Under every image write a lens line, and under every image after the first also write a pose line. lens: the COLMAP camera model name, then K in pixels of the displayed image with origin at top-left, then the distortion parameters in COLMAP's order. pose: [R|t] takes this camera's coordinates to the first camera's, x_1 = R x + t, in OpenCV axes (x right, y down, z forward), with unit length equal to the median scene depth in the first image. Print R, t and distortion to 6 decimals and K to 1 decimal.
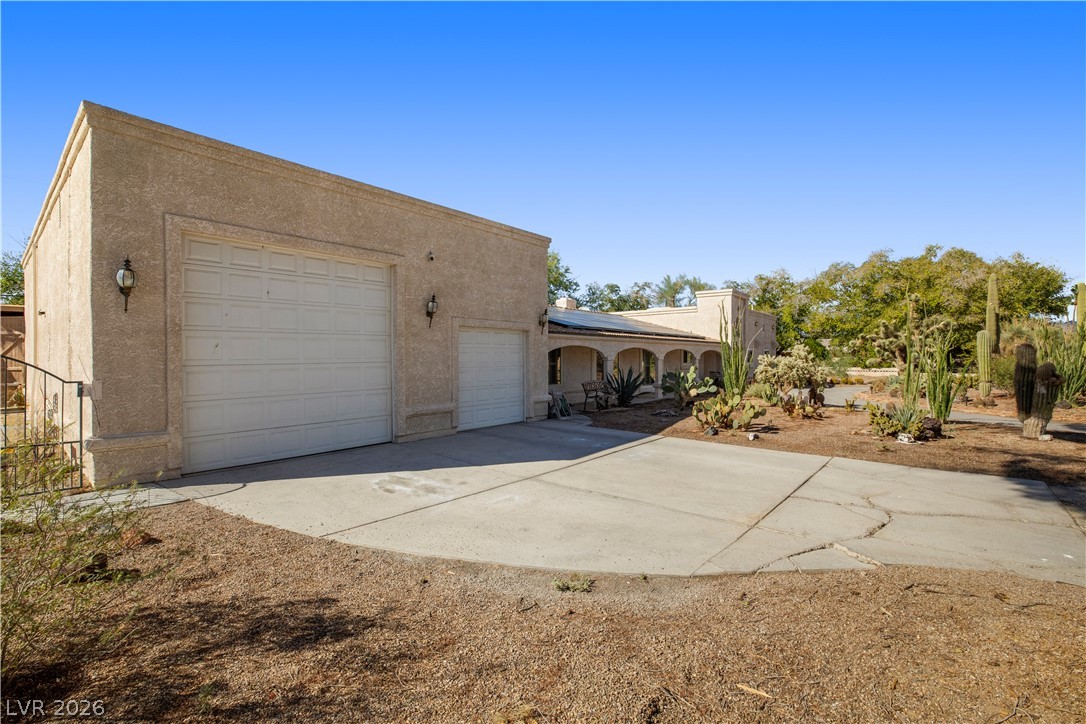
lens RADIAL K [[479.2, 0, 543.0], [0, 479.2, 362.0], [0, 0, 1]] dist [-0.043891, 0.012137]
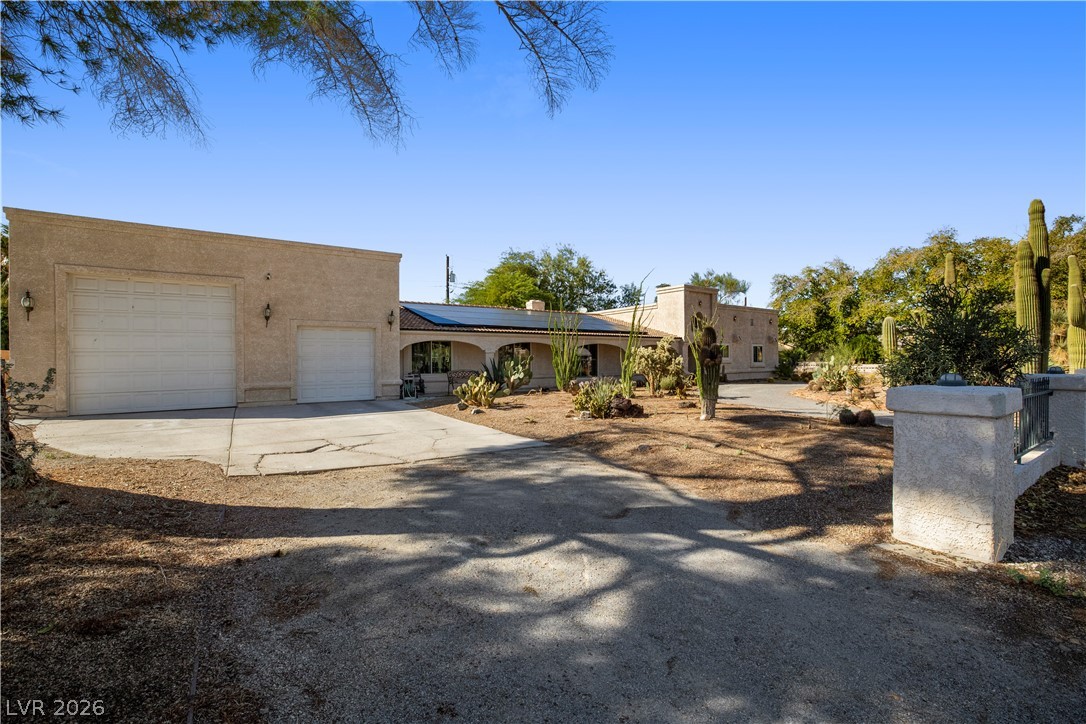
lens RADIAL K [[465.7, 0, 543.0], [0, 465.7, 362.0], [0, 0, 1]] dist [-0.041391, 0.013080]
pose [[0.961534, -0.003901, -0.274657, 0.906425], [0.002286, 0.999978, -0.006200, 0.040322], [0.274675, 0.005333, 0.961522, -0.075746]]
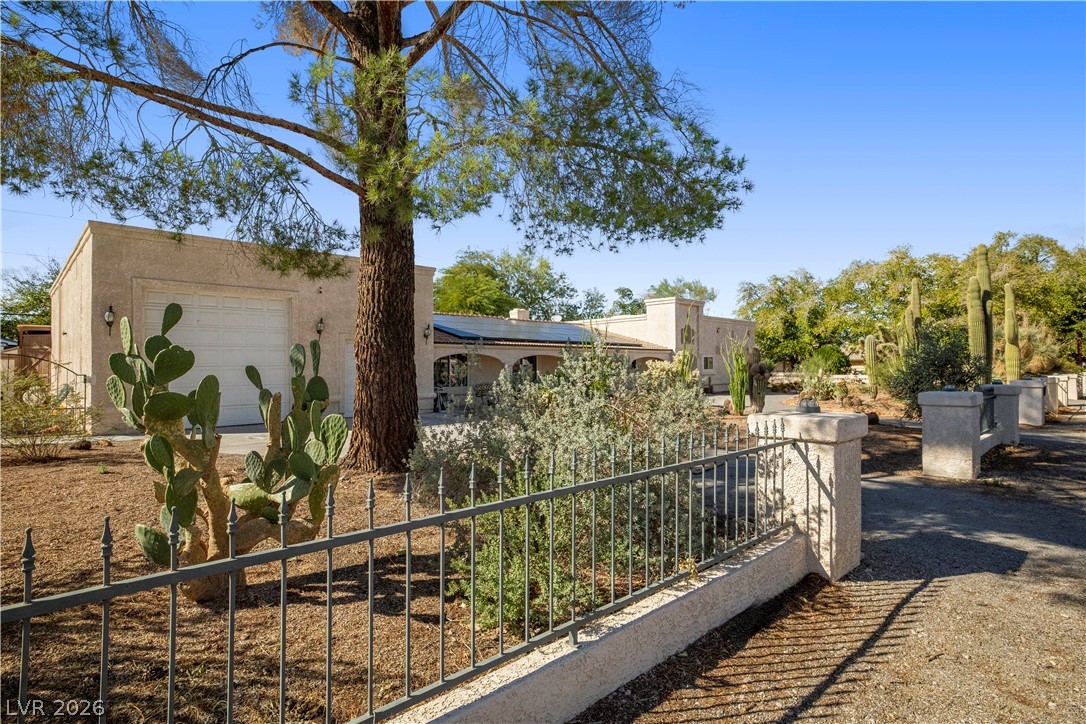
lens RADIAL K [[563.5, 0, 543.0], [0, 563.5, 362.0], [0, 0, 1]] dist [-0.017332, 0.002259]
pose [[0.993832, -0.007288, -0.110660, 0.592301], [0.004801, 0.999730, -0.022725, 0.029633], [0.110796, 0.022053, 0.993598, -0.560476]]
